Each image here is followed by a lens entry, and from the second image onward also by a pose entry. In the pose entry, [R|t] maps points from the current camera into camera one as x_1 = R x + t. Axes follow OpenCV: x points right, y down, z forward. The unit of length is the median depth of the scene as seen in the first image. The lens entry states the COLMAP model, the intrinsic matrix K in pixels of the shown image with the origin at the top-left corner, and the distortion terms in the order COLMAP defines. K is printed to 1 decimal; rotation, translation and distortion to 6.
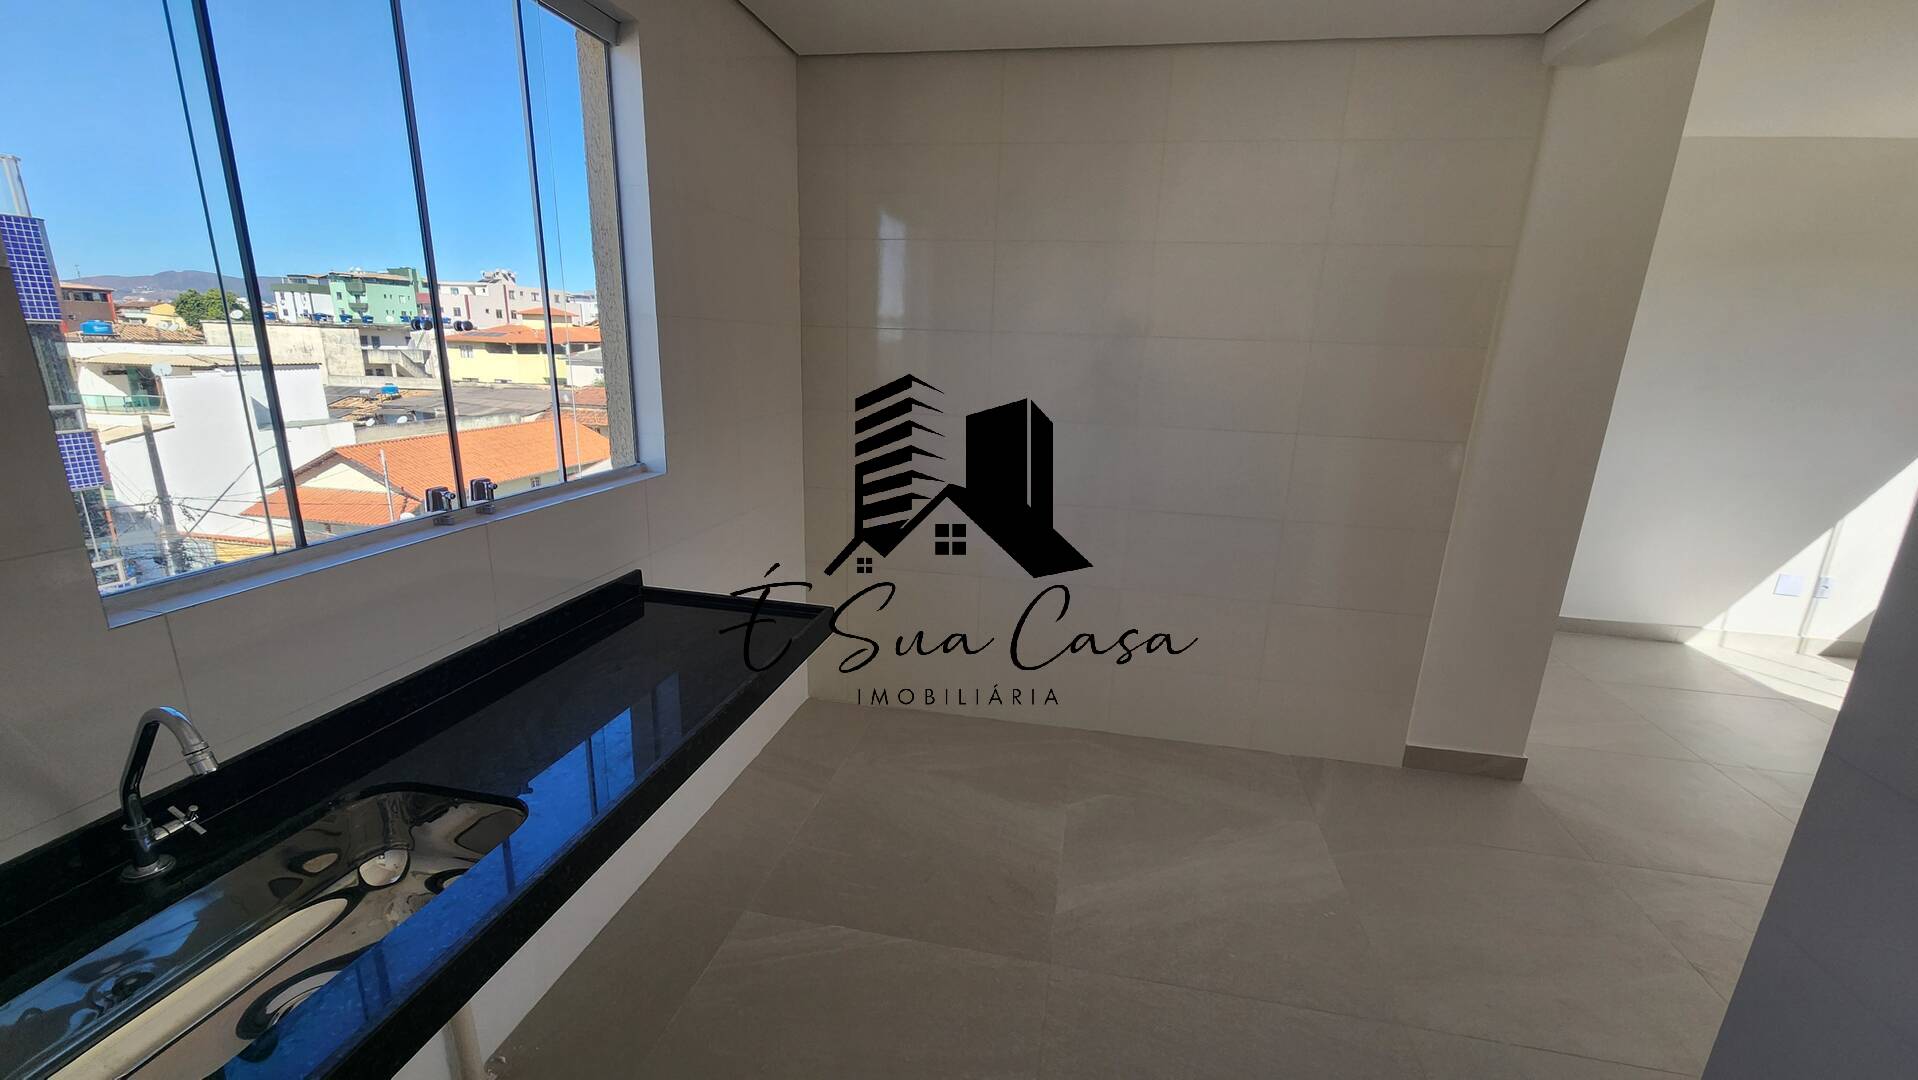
lens RADIAL K [[780.4, 0, 956.5], [0, 780.4, 554.0], [0, 0, 1]] dist [-0.002880, -0.002091]
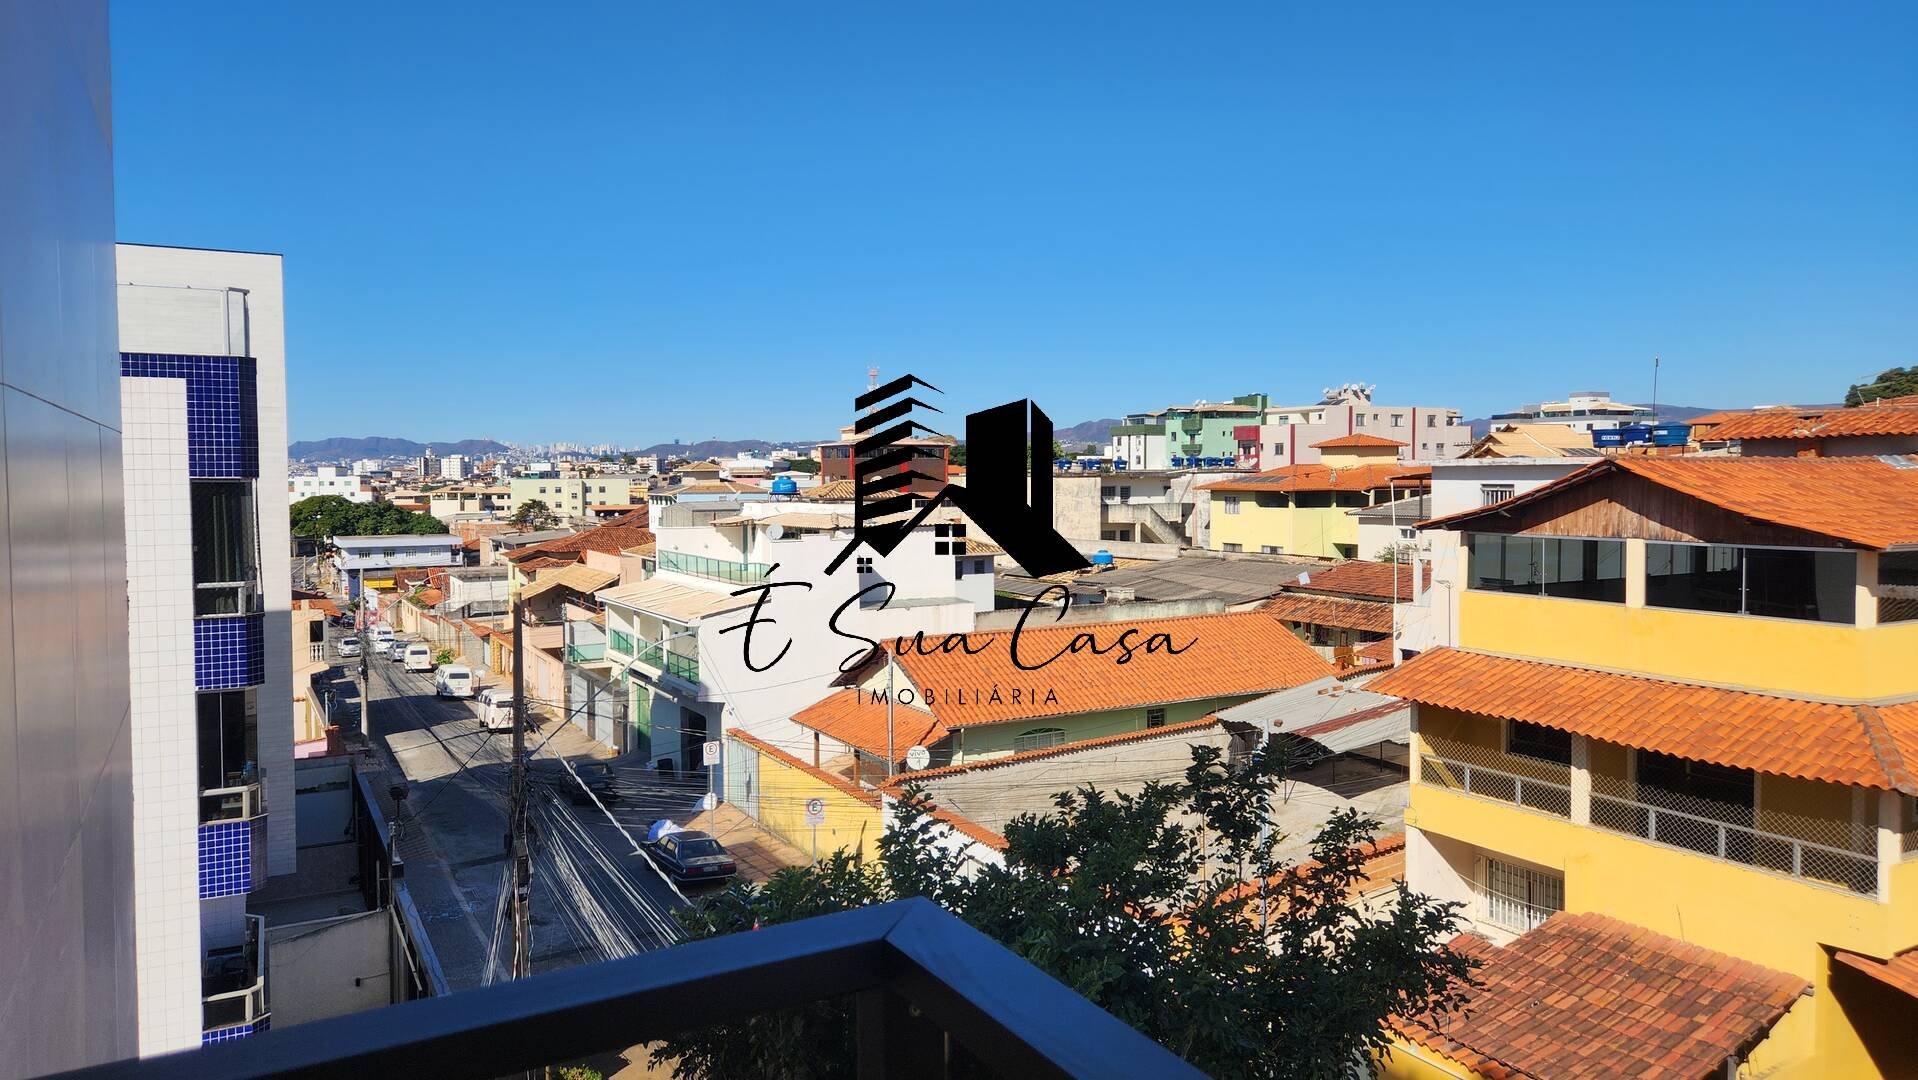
lens RADIAL K [[1263.7, 0, 937.5], [0, 1263.7, 523.8], [0, 0, 1]] dist [0.088360, -0.078004]
pose [[0.633371, -0.004849, -0.773833, 0.058988], [-0.176346, 0.972765, -0.150432, -0.034017], [0.753487, 0.231742, 0.615266, 0.136982]]
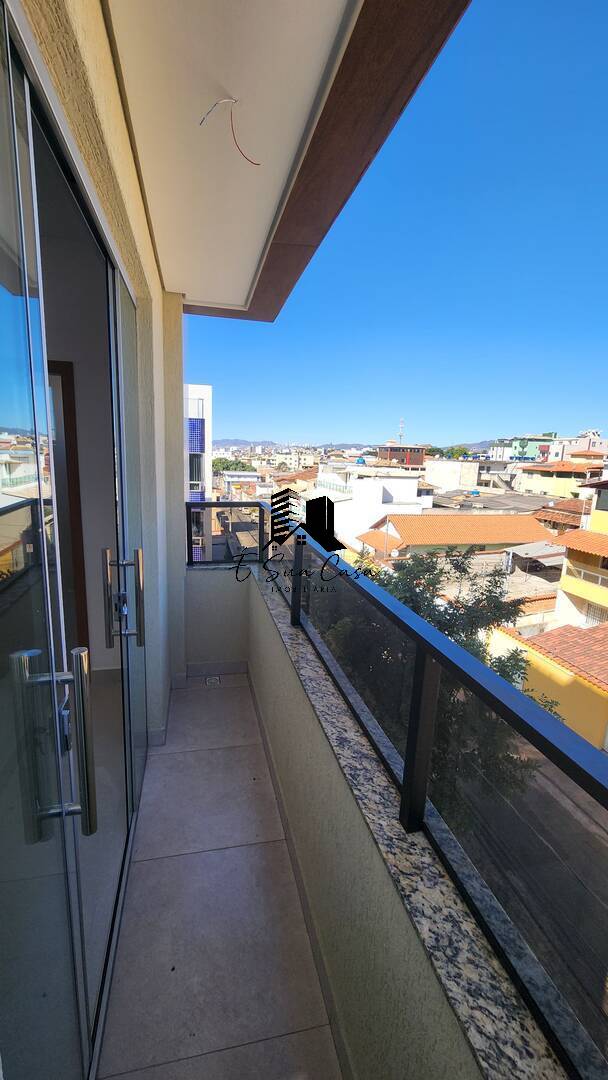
lens RADIAL K [[438.5, 0, 295.8], [0, 438.5, 536.4], [0, 0, 1]] dist [0.000612, 0.000006]
pose [[0.396188, 0.151496, -0.905585, 0.092892], [-0.259785, 0.964488, 0.047696, -0.032134], [0.880651, 0.216361, 0.421475, 0.128939]]
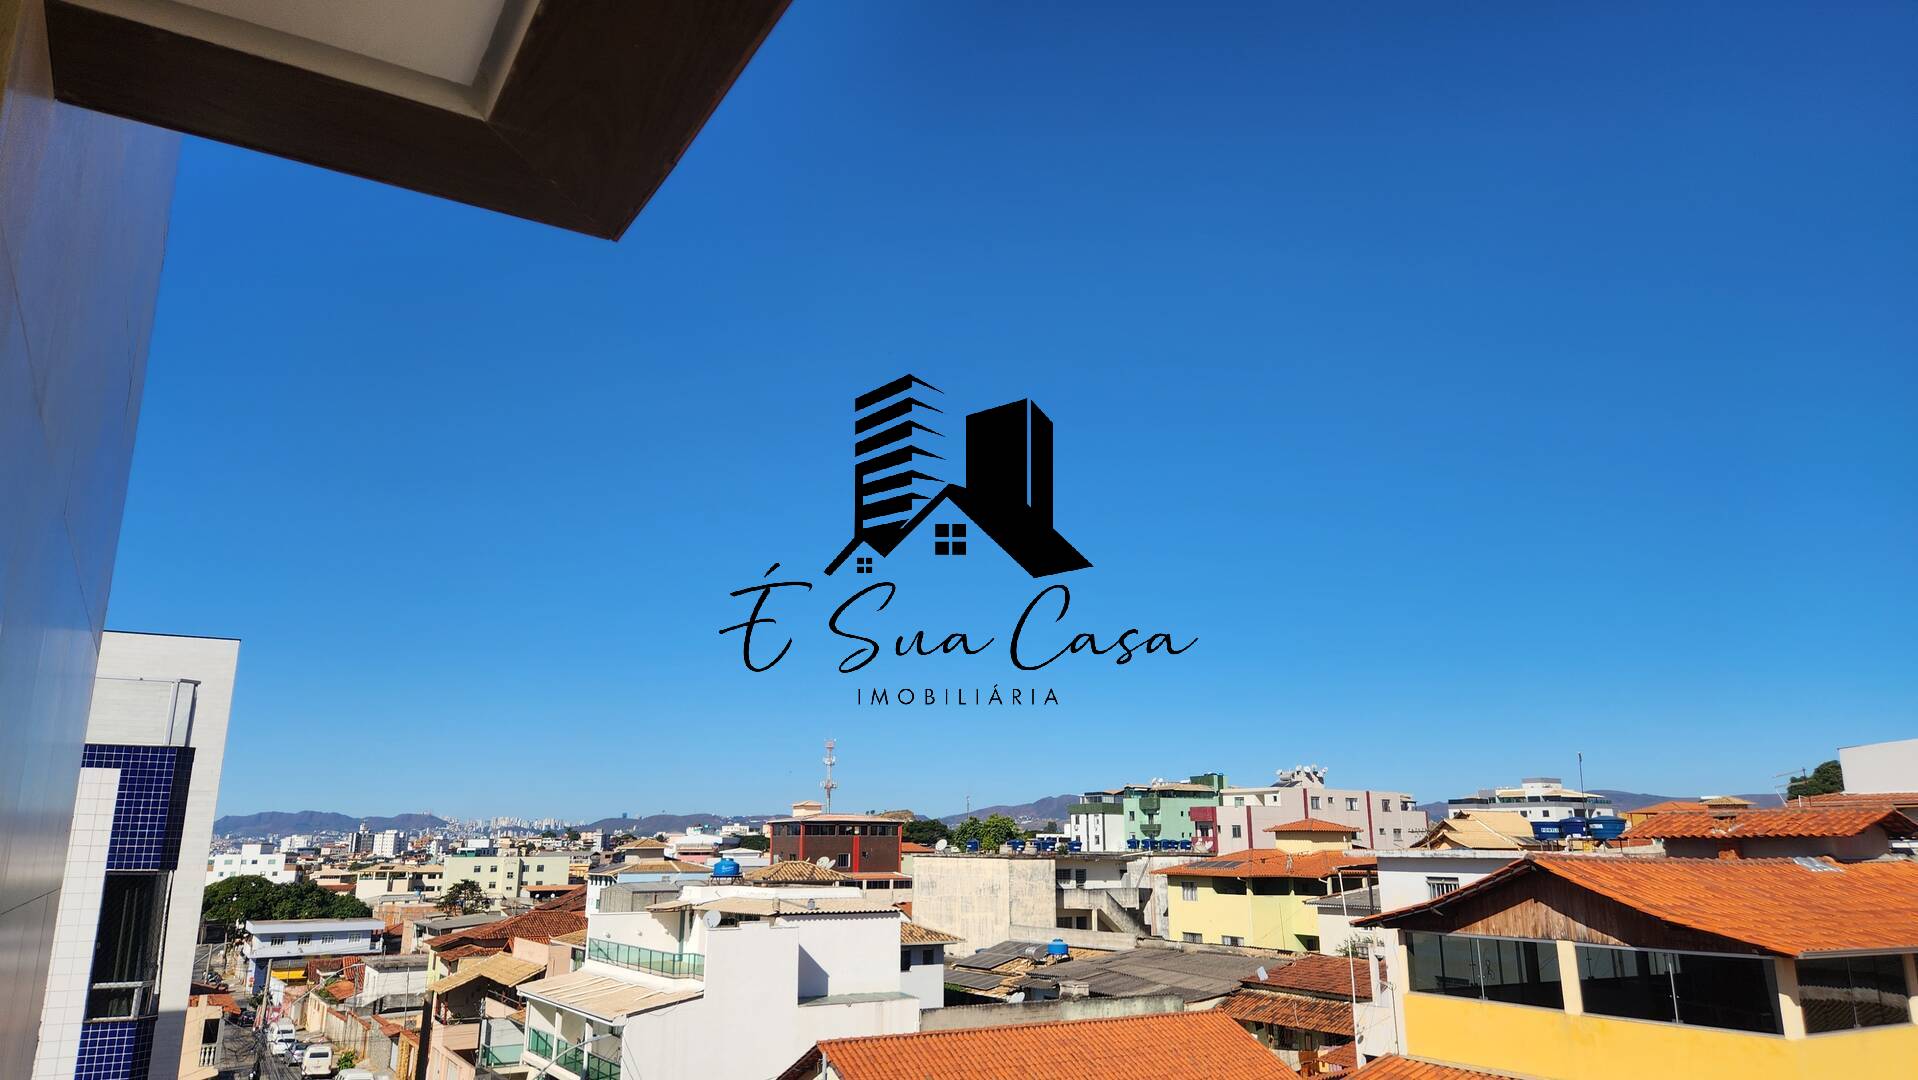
lens RADIAL K [[1267.1, 0, 938.6], [0, 1267.1, 541.8], [0, 0, 1]] dist [0.083901, -0.074951]
pose [[0.659488, -0.206587, -0.722771, 0.070522], [-0.177789, 0.891351, -0.416994, -0.035648], [0.730388, 0.403503, 0.551106, 0.134008]]
